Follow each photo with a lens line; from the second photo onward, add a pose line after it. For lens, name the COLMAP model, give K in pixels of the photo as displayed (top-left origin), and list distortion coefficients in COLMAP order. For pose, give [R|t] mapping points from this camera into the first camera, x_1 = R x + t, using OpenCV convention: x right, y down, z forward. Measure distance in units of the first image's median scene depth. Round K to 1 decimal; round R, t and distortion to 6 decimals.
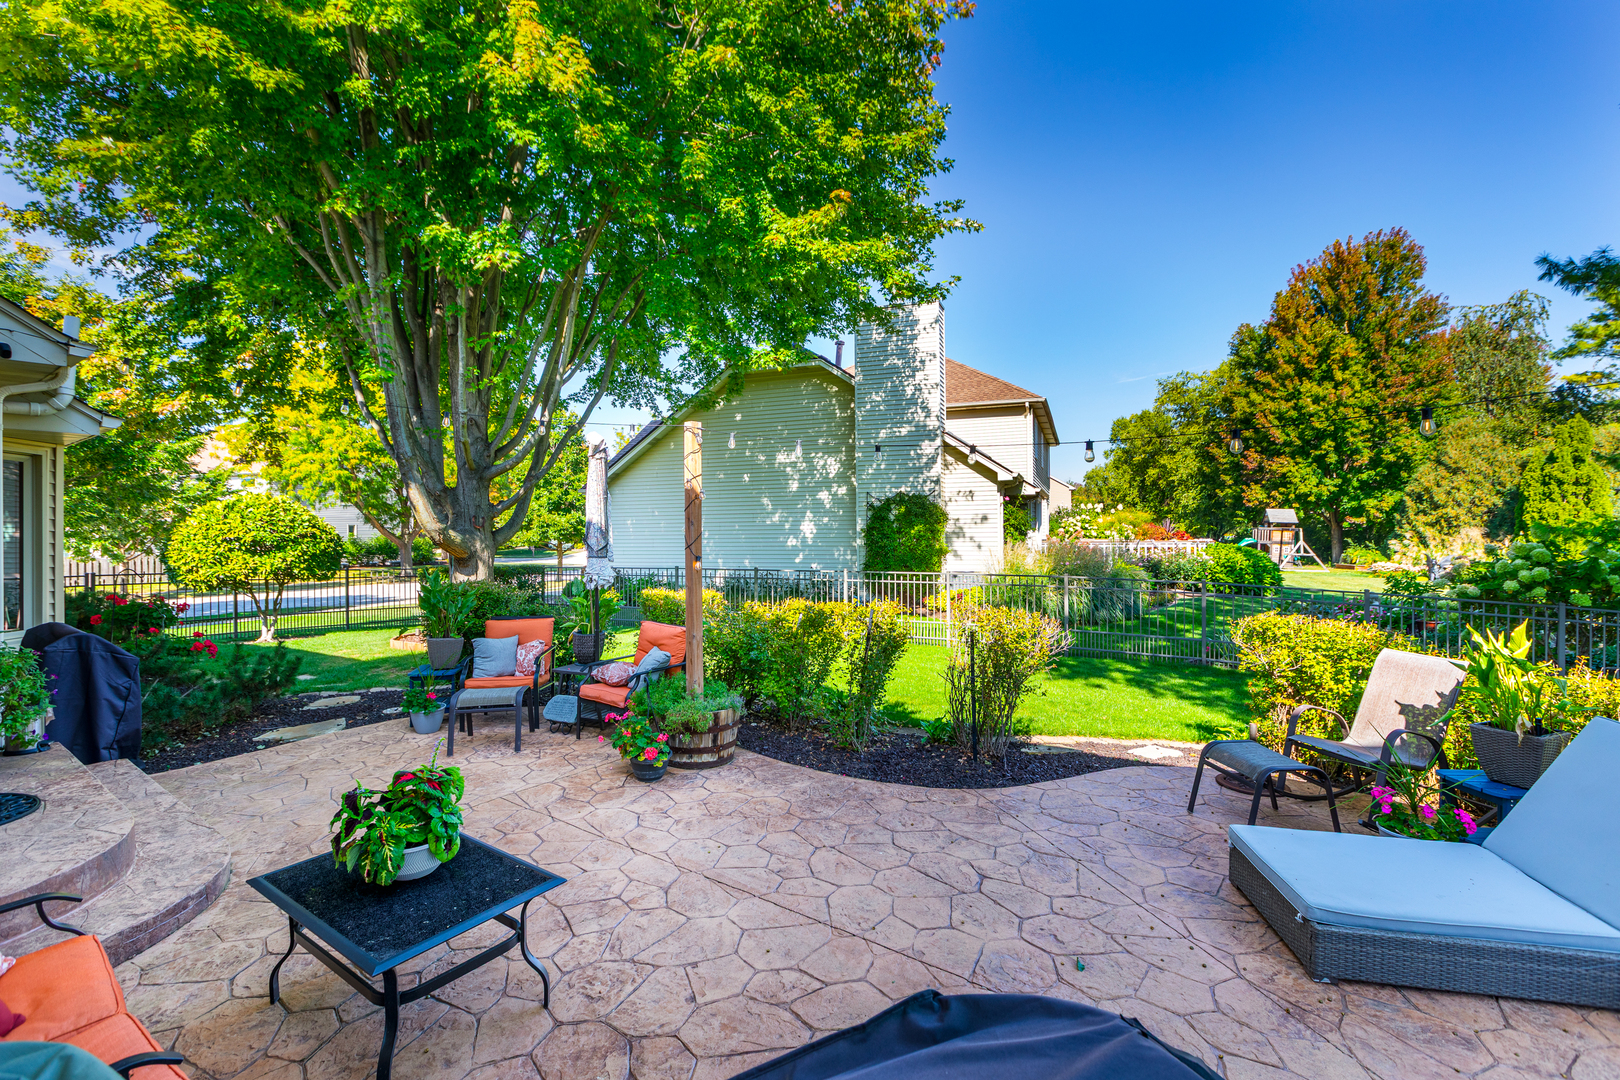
lens RADIAL K [[732.5, 0, 813.5], [0, 732.5, 536.4], [0, 0, 1]] dist [0.001190, 0.000253]
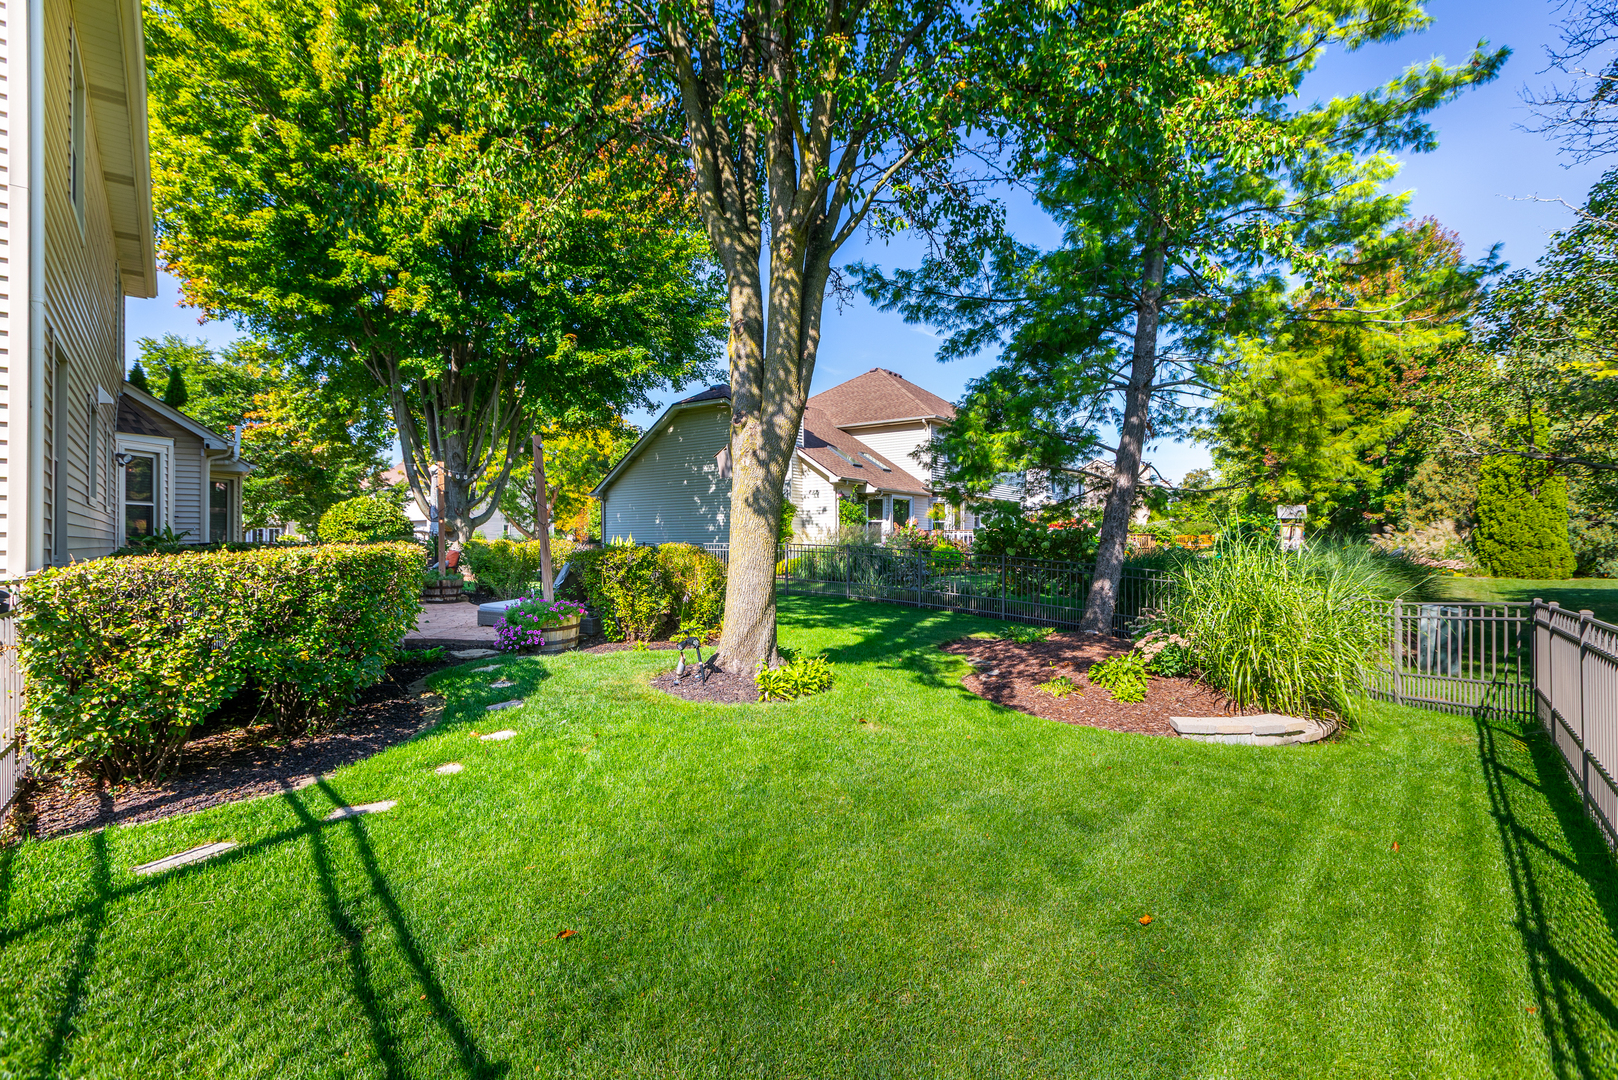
lens RADIAL K [[731.6, 0, 804.8], [0, 731.6, 537.7], [0, 0, 1]] dist [0.001190, 0.000253]
pose [[0.972283, 0.001395, -0.233802, 0.441958], [-0.002594, 0.999985, -0.004820, 0.029289], [0.233792, 0.005293, 0.972272, -0.297177]]
